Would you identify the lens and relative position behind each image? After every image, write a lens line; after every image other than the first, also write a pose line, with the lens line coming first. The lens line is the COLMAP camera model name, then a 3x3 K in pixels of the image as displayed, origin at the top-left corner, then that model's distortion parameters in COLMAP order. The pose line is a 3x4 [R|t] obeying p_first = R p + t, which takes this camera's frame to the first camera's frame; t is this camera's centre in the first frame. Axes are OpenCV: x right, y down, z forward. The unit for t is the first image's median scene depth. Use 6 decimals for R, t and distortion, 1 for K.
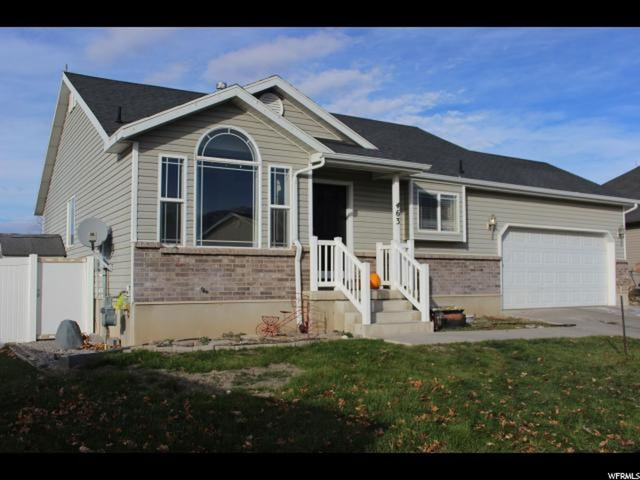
lens RADIAL K [[602.1, 0, 320.0], [0, 602.1, 240.0], [0, 0, 1]] dist [-0.095660, 0.002047]
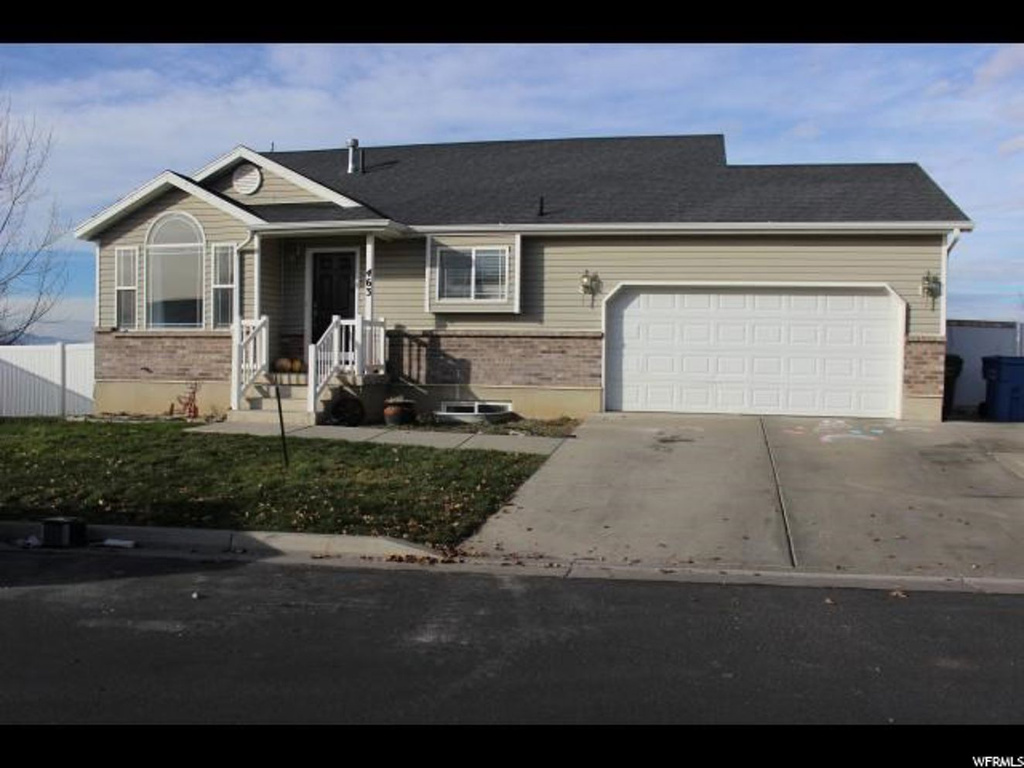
lens RADIAL K [[860.0, 0, 512.0], [0, 860.0, 384.0], [0, 0, 1]] dist [-0.148333, 0.119855]
pose [[0.747447, 0.026386, -0.663797, 1.165683], [0.030873, 0.996752, 0.074384, 0.014610], [0.663604, -0.076092, 0.744204, 0.274355]]
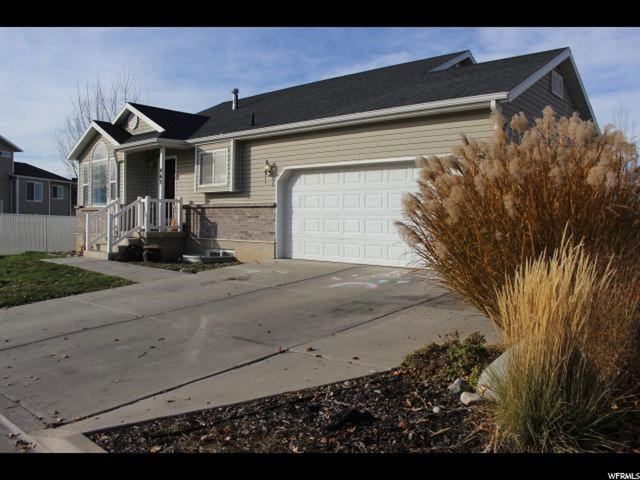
lens RADIAL K [[537.5, 0, 320.0], [0, 537.5, 240.0], [0, 0, 1]] dist [-0.148333, 0.119855]
pose [[0.304185, 0.032672, -0.952053, 1.541904], [0.048008, 0.997616, 0.049575, 0.064268], [0.951403, -0.060786, 0.301891, 1.073382]]
